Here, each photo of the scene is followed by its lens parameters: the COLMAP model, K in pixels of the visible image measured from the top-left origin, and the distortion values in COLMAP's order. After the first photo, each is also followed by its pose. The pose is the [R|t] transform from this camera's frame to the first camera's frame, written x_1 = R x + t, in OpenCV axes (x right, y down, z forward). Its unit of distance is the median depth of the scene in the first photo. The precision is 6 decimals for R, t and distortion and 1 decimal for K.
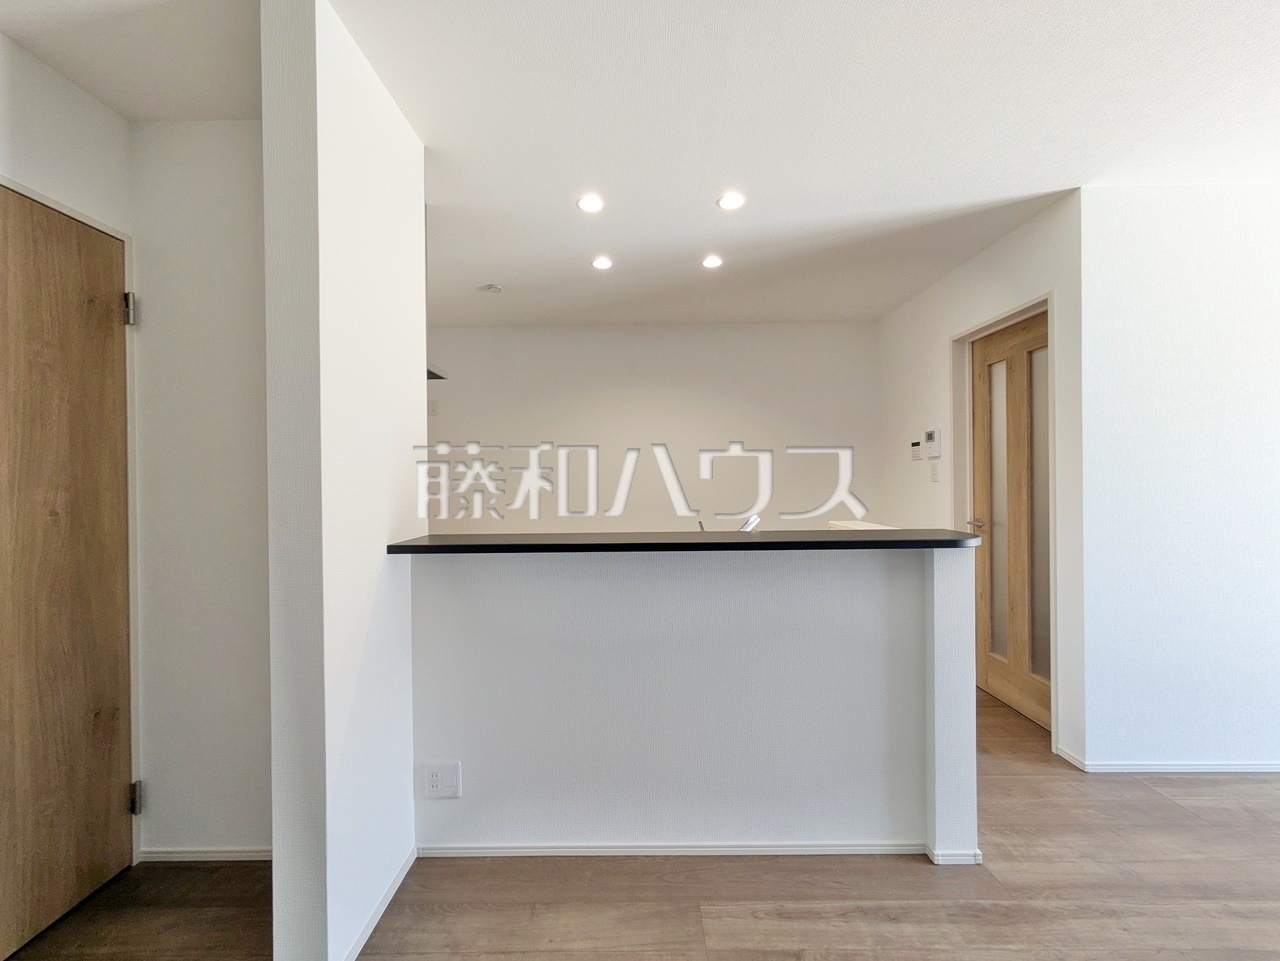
lens RADIAL K [[507.5, 0, 643.9], [0, 507.5, 479.8], [0, 0, 1]] dist [0.002562, 0.001340]
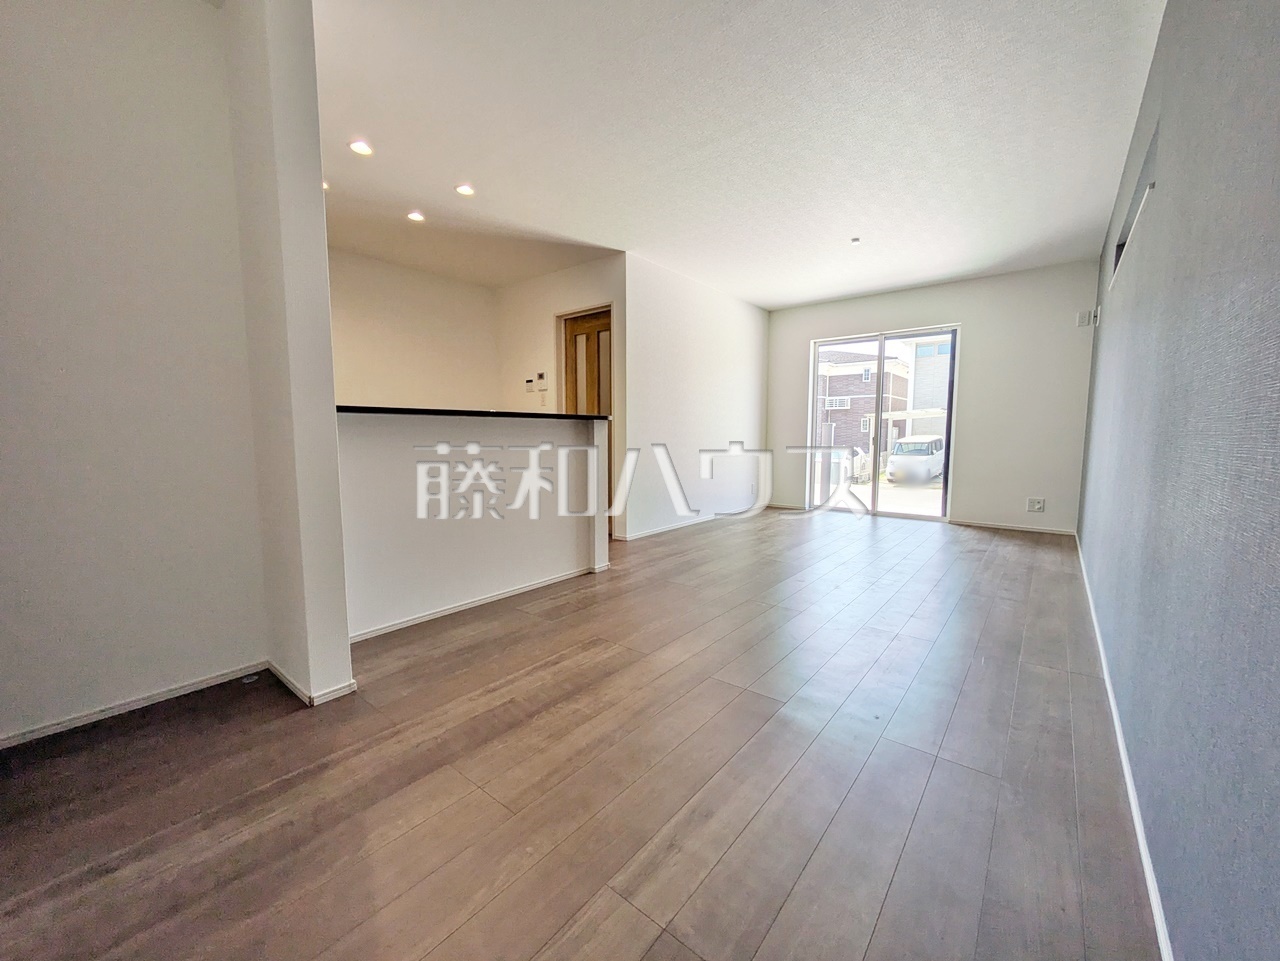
lens RADIAL K [[507.5, 0, 628.7], [0, 507.5, 480.5], [0, 0, 1]] dist [0.002562, 0.001340]
pose [[0.644846, -0.062211, 0.761776, -0.585942], [-0.002066, 0.996536, 0.083132, 0.129777], [-0.764310, -0.055182, 0.642484, -0.276744]]
